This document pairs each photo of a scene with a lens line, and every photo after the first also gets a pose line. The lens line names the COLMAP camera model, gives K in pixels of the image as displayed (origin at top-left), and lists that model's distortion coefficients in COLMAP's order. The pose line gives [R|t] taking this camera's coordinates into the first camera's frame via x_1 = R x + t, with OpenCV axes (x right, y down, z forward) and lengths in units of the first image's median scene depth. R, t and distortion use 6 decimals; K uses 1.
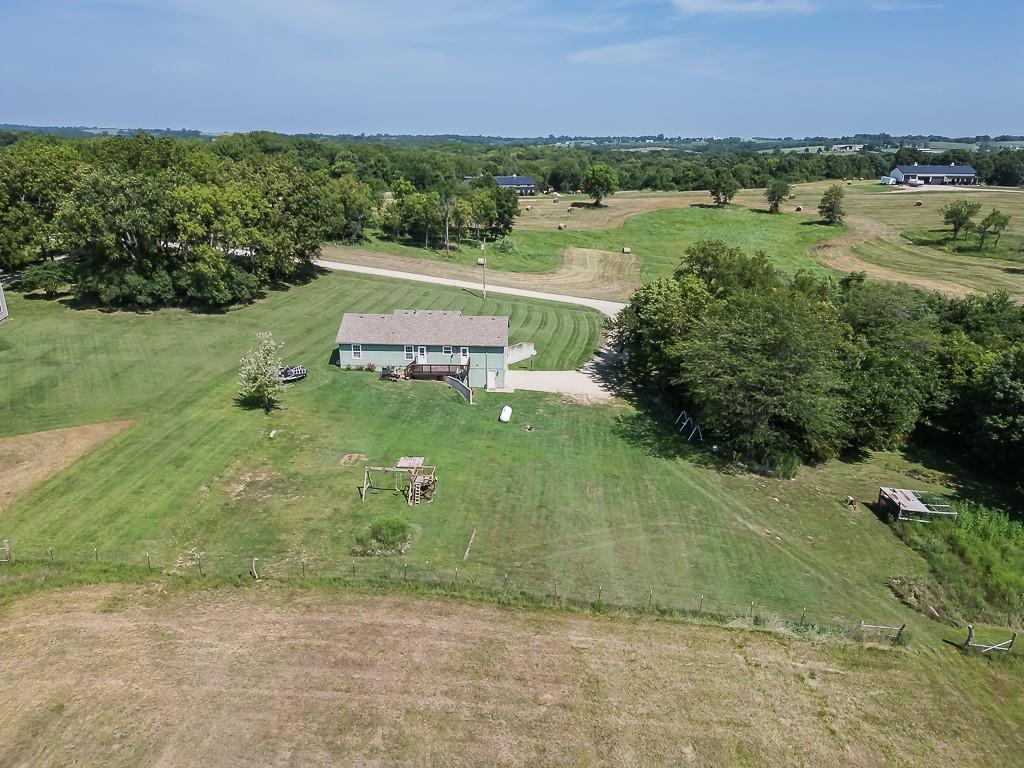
lens RADIAL K [[720.3, 0, 509.4], [0, 720.3, 384.3], [0, 0, 1]] dist [-0.003875, 0.002322]
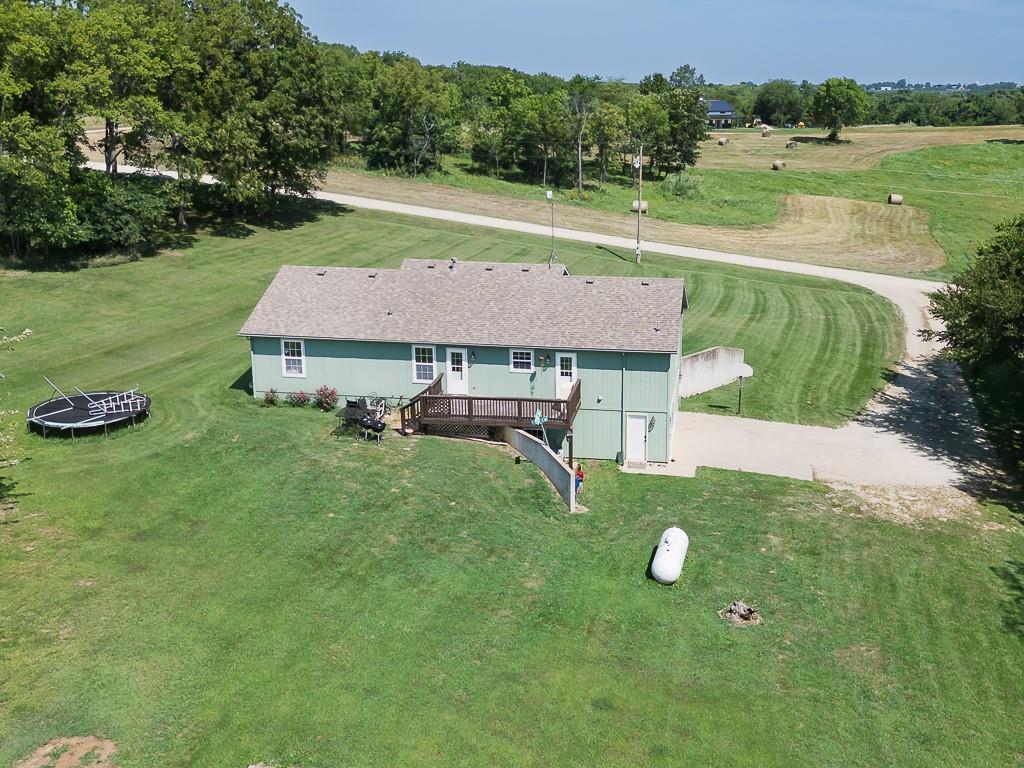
lens RADIAL K [[1052.5, 0, 513.4], [0, 1052.5, 380.7], [0, 0, 1]] dist [0.029683, 0.000000]
pose [[0.986730, 0.026661, -0.160164, -0.000376], [-0.031867, 0.999041, -0.030027, -0.014888], [0.159210, 0.034733, 0.986634, 0.346445]]
